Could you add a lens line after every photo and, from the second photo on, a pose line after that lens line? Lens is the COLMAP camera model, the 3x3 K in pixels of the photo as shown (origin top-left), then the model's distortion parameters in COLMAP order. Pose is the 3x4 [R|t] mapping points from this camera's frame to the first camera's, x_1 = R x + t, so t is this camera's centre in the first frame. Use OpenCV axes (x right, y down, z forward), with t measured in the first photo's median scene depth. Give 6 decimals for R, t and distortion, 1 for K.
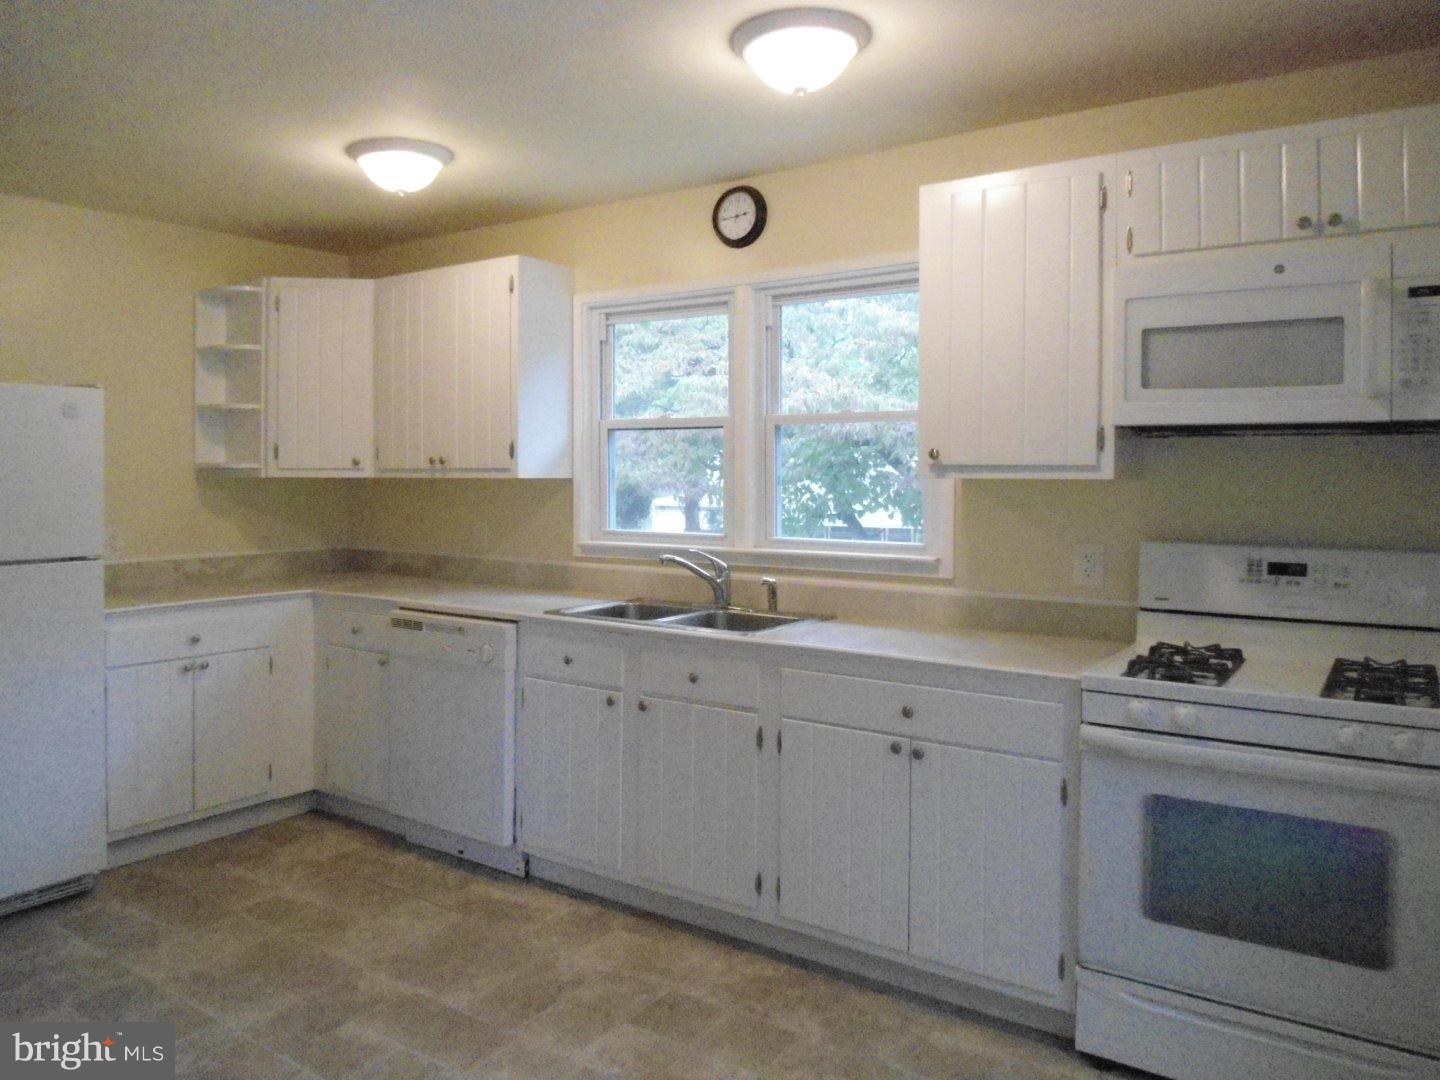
lens RADIAL K [[1073.0, 0, 715.5], [0, 1073.0, 479.0], [0, 0, 1]] dist [-0.021620, -0.003676]
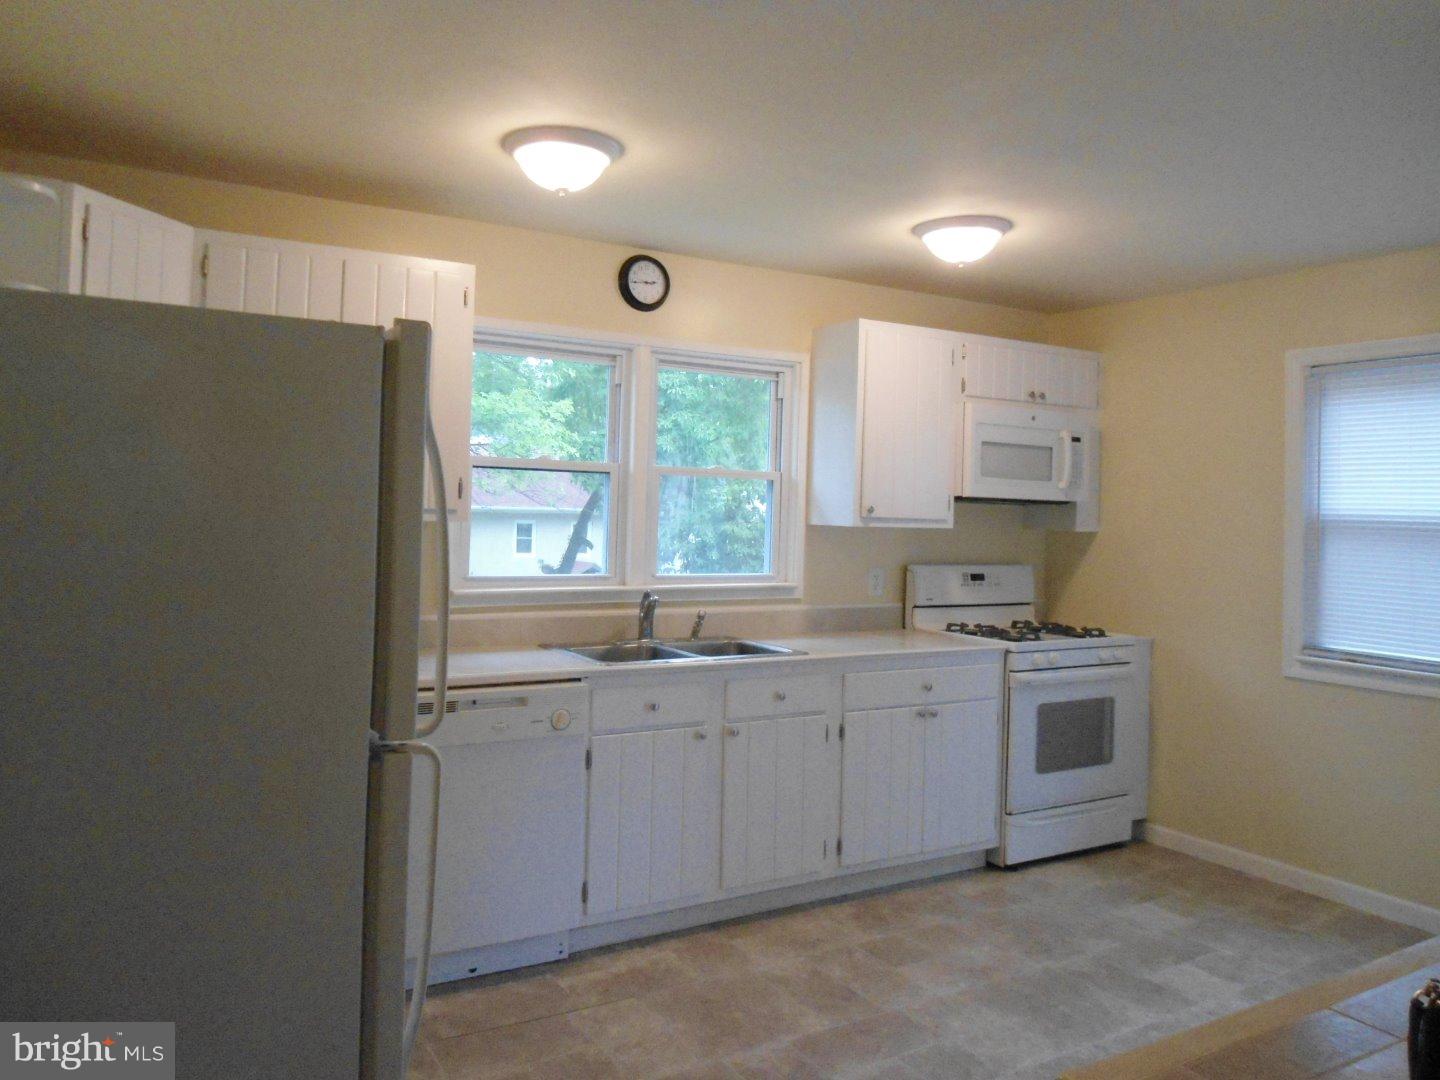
lens RADIAL K [[1030.7, 0, 706.6], [0, 1030.7, 495.2], [0, 0, 1]] dist [-0.025248, -0.005968]
pose [[0.413293, 0.021091, 0.910354, -1.174621], [-0.020032, 0.999700, -0.014067, -0.019549], [-0.910378, -0.012422, 0.413592, 0.658273]]
